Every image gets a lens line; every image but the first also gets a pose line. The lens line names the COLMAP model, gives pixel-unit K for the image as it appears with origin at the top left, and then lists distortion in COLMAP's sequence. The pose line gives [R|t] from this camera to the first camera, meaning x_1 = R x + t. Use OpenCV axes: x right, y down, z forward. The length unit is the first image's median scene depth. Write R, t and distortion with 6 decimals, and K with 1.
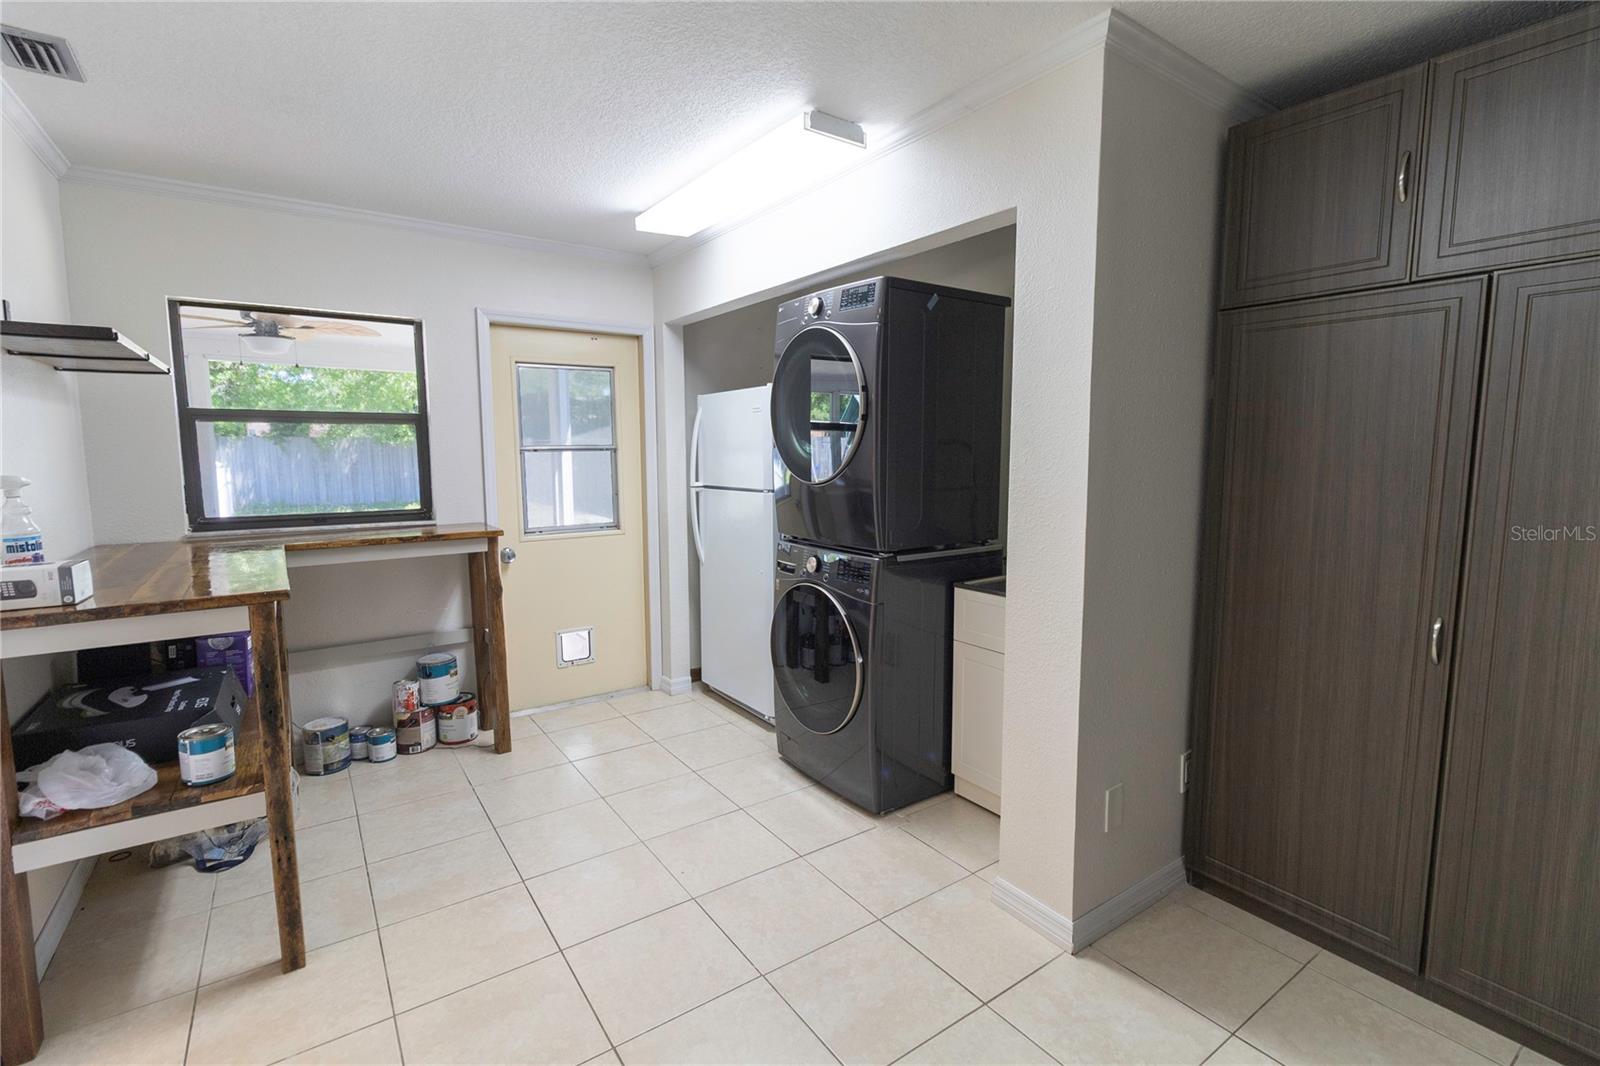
lens RADIAL K [[732.5, 0, 801.4], [0, 732.5, 531.7], [0, 0, 1]] dist [0.004001, -0.000662]
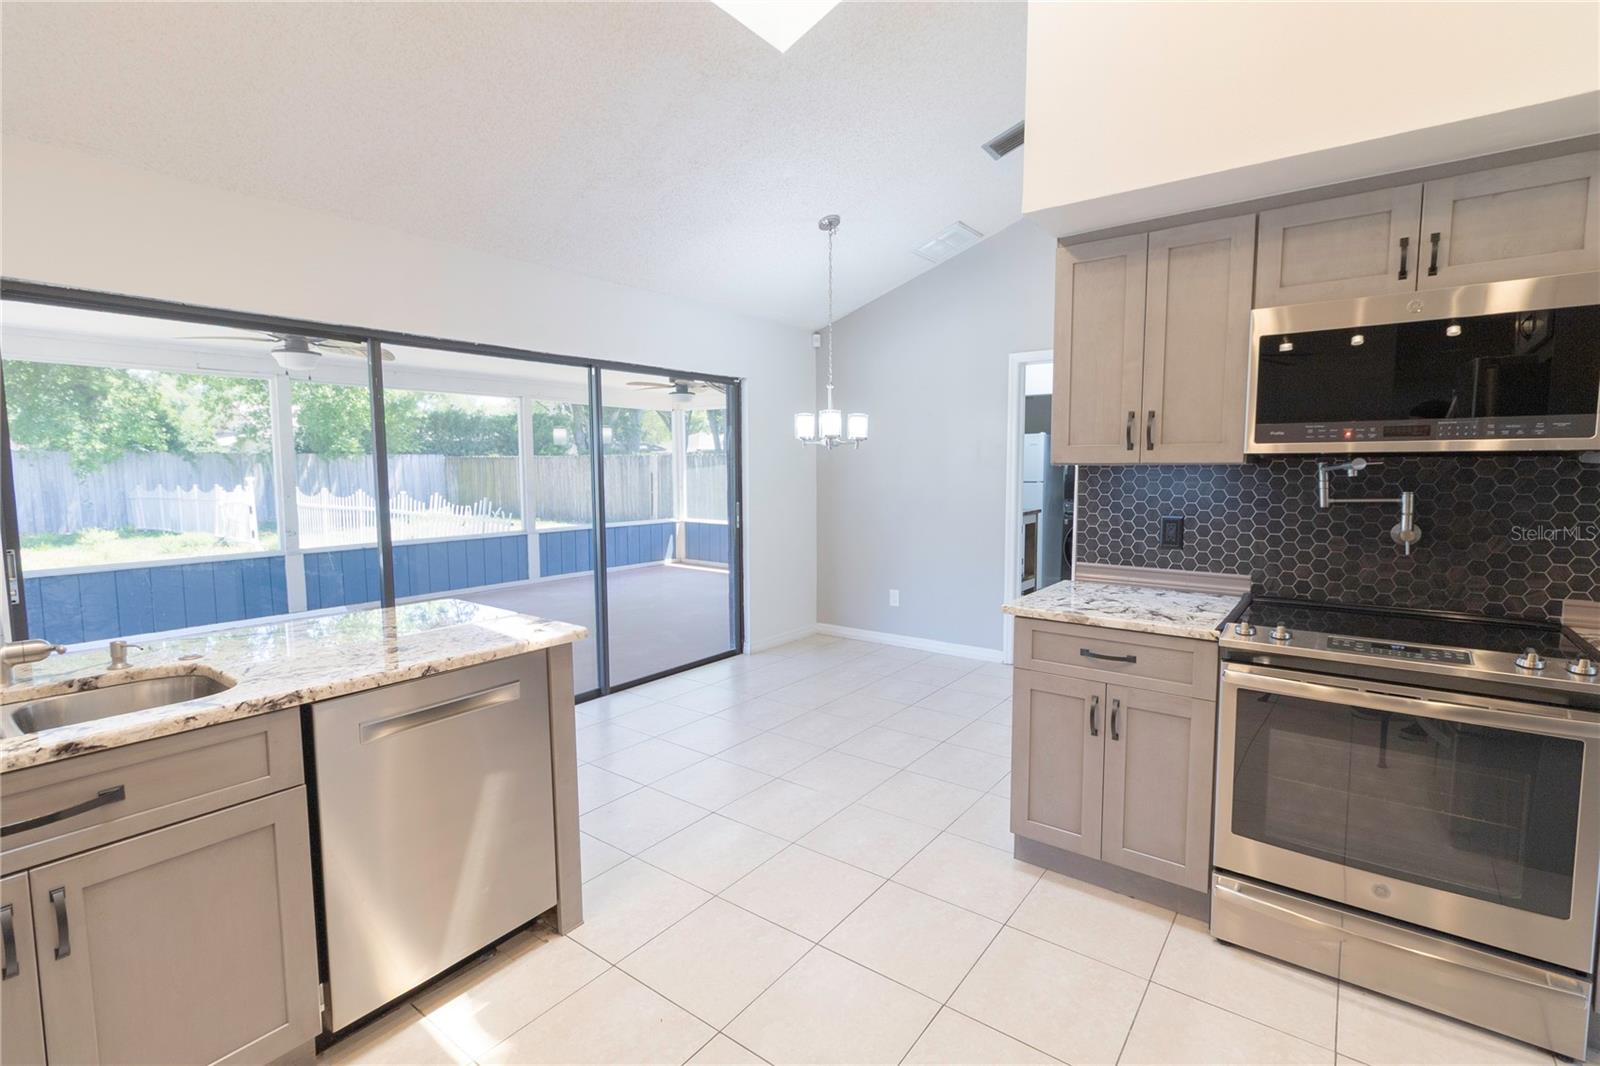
lens RADIAL K [[732.5, 0, 810.0], [0, 732.5, 526.9], [0, 0, 1]] dist [0.004001, -0.000662]
pose [[0.949131, -0.032559, 0.313193, -0.974809], [0.039926, 0.999056, -0.017135, 0.057593], [-0.312339, 0.028768, 0.949535, -0.570903]]
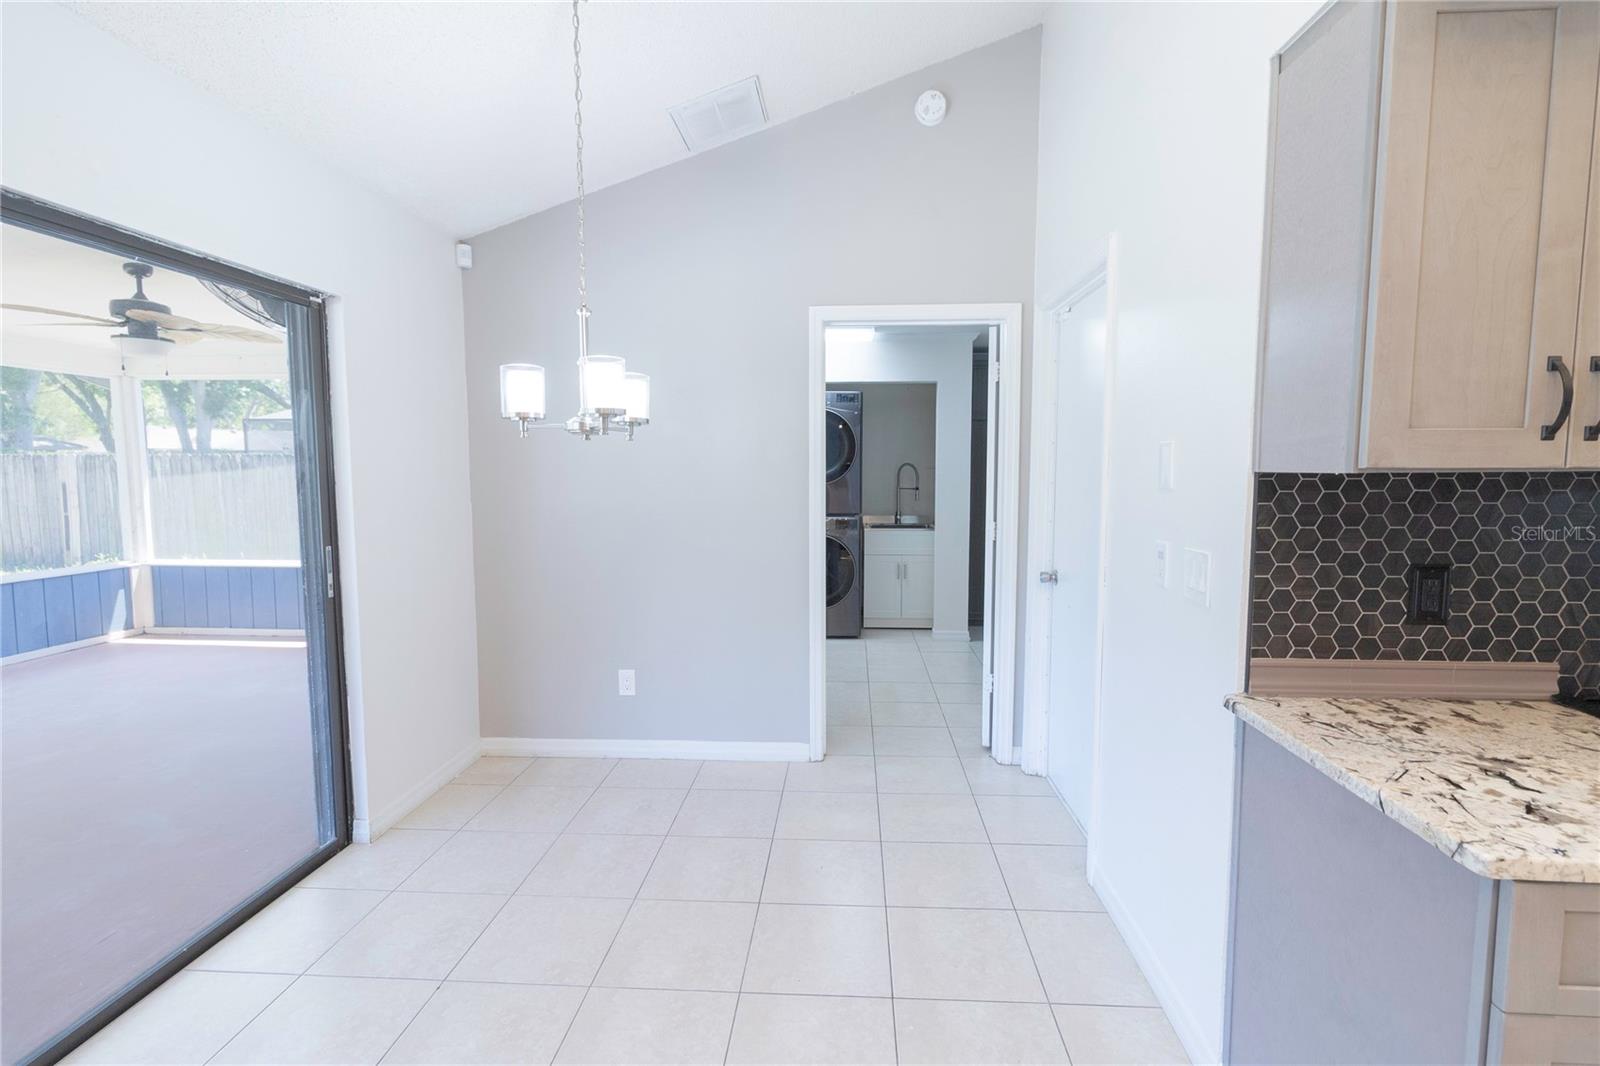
lens RADIAL K [[732.5, 0, 809.5], [0, 732.5, 528.6], [0, 0, 1]] dist [0.004001, -0.000662]
pose [[0.618844, -0.067318, 0.782624, -0.937791], [0.088520, 0.995951, 0.015673, 0.008654], [-0.780511, 0.059579, 0.622297, -0.123046]]
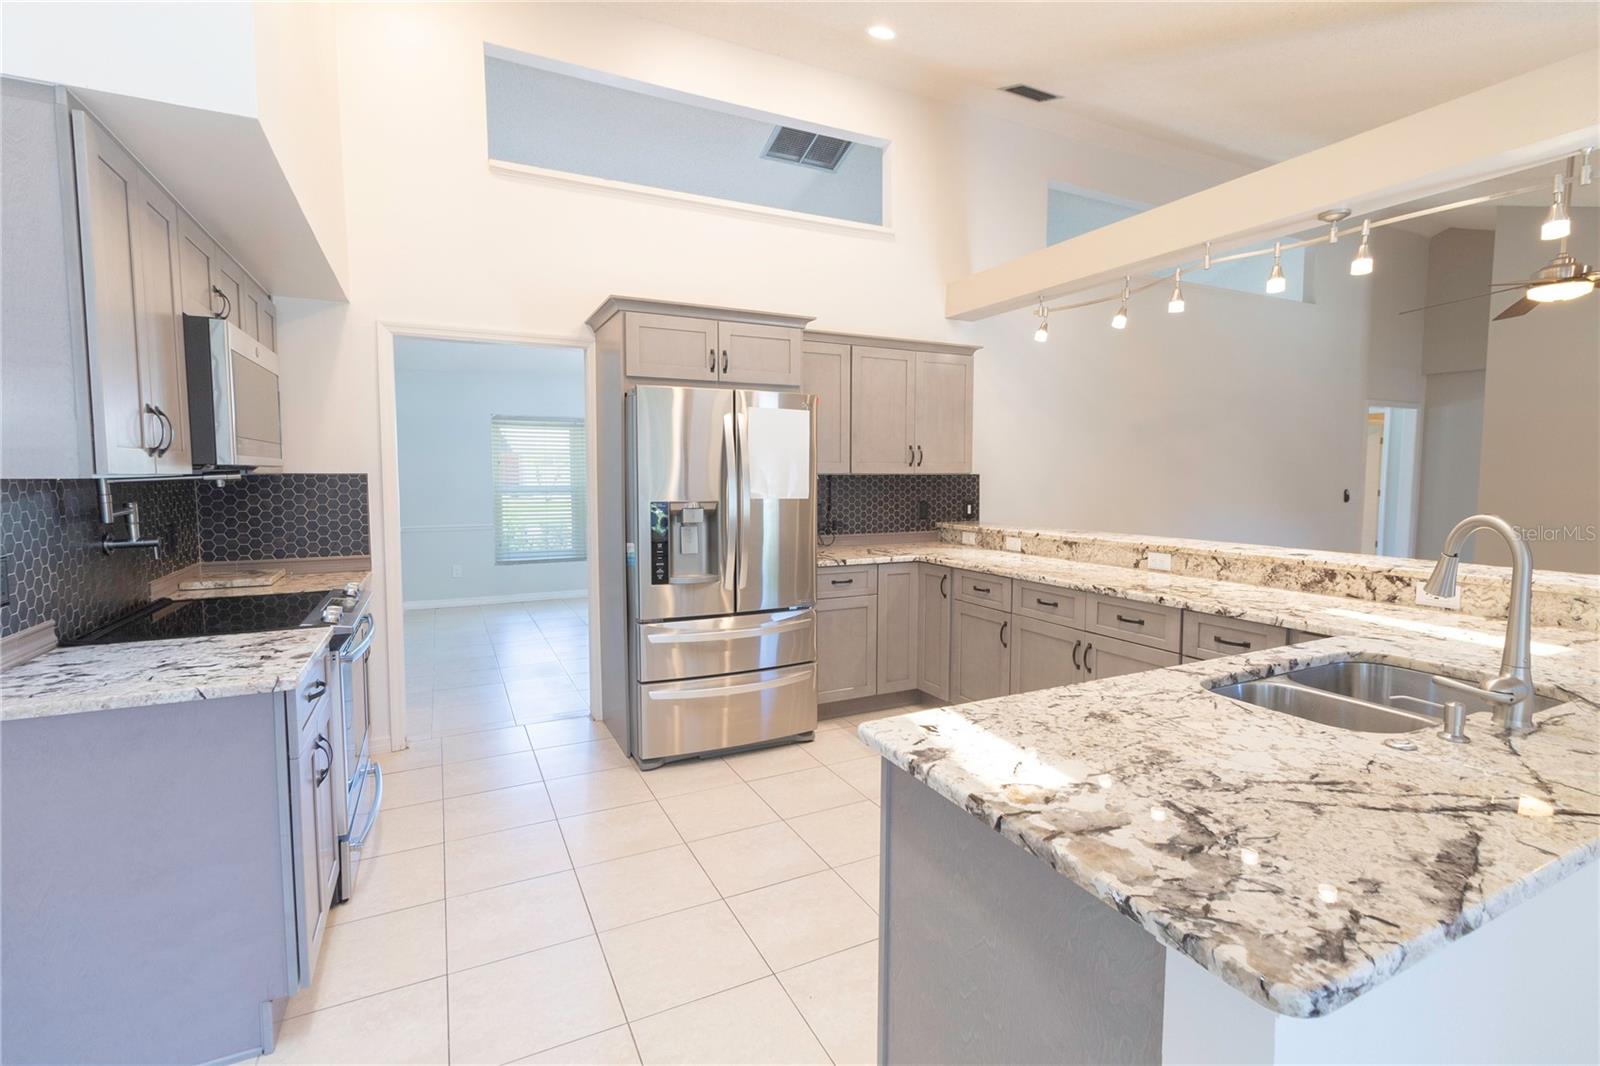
lens RADIAL K [[732.5, 0, 806.8], [0, 732.5, 529.7], [0, 0, 1]] dist [0.004001, -0.000662]
pose [[-0.990084, -0.011602, 0.139997, -0.985038], [0.014733, 0.982511, 0.185620, -0.022581], [-0.139702, 0.185842, -0.972598, 0.157185]]
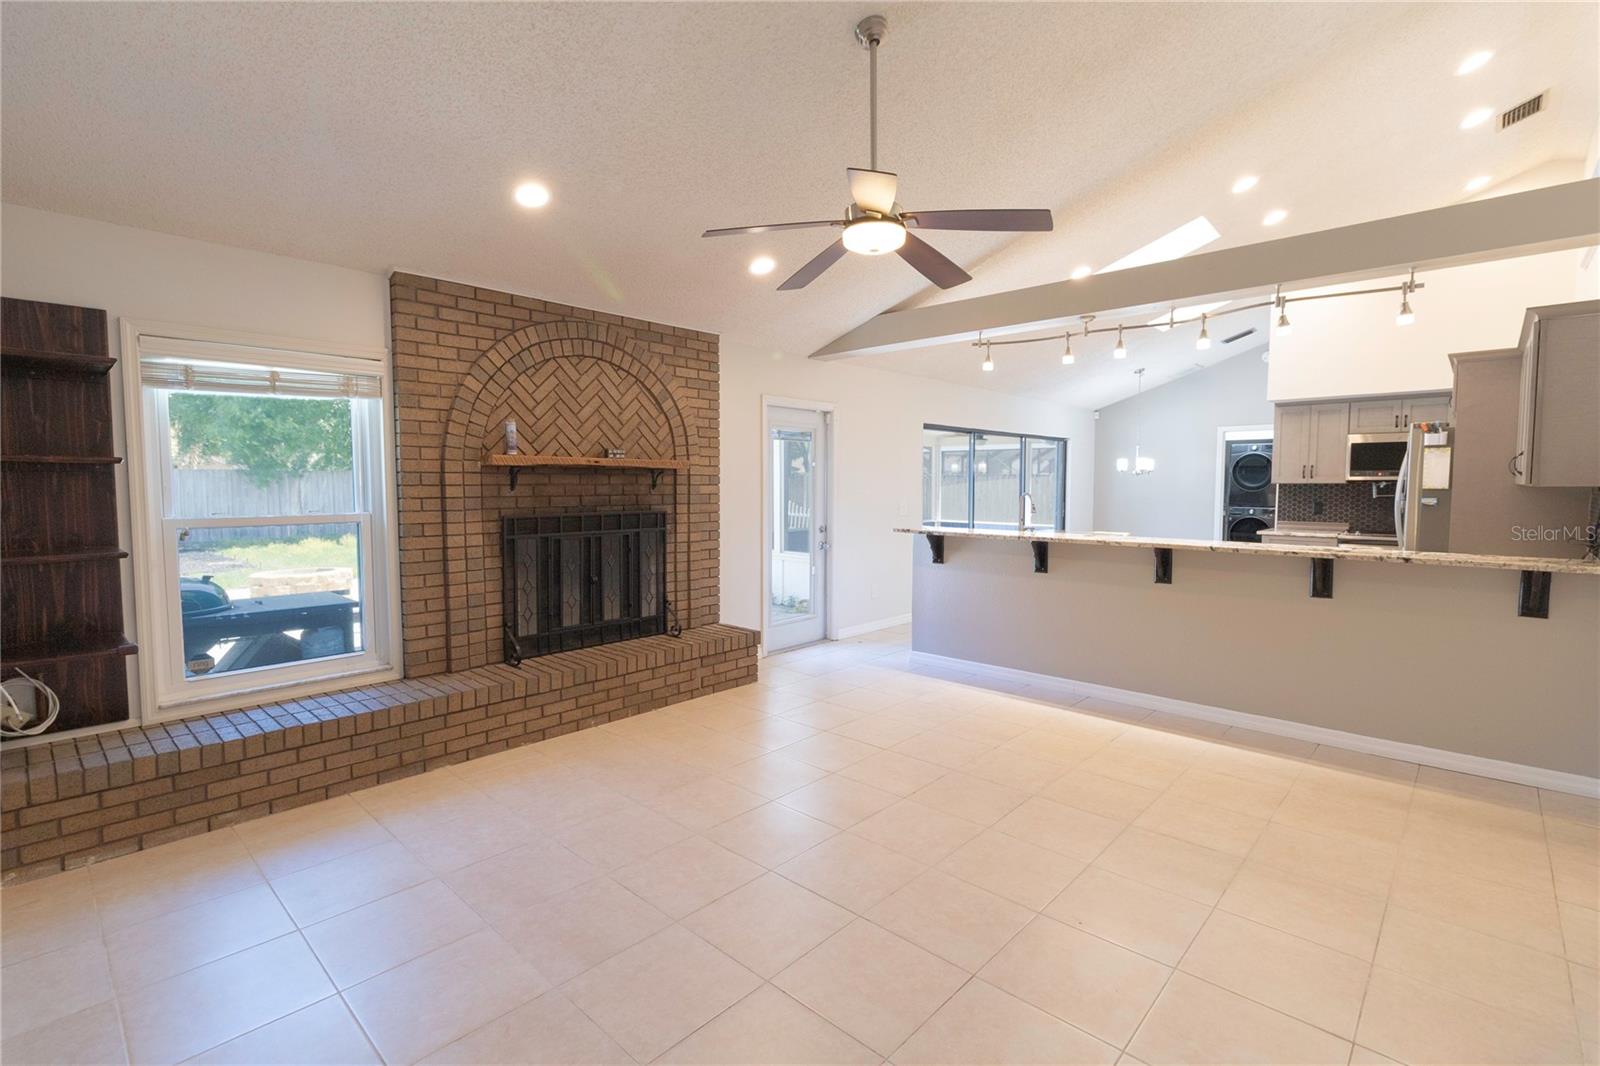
lens RADIAL K [[732.5, 0, 812.7], [0, 732.5, 526.2], [0, 0, 1]] dist [0.004001, -0.000662]
pose [[0.974975, -0.015140, 0.221800, -1.883365], [0.026068, 0.998582, -0.046423, 0.141840], [-0.220783, 0.051043, 0.973986, -1.363020]]
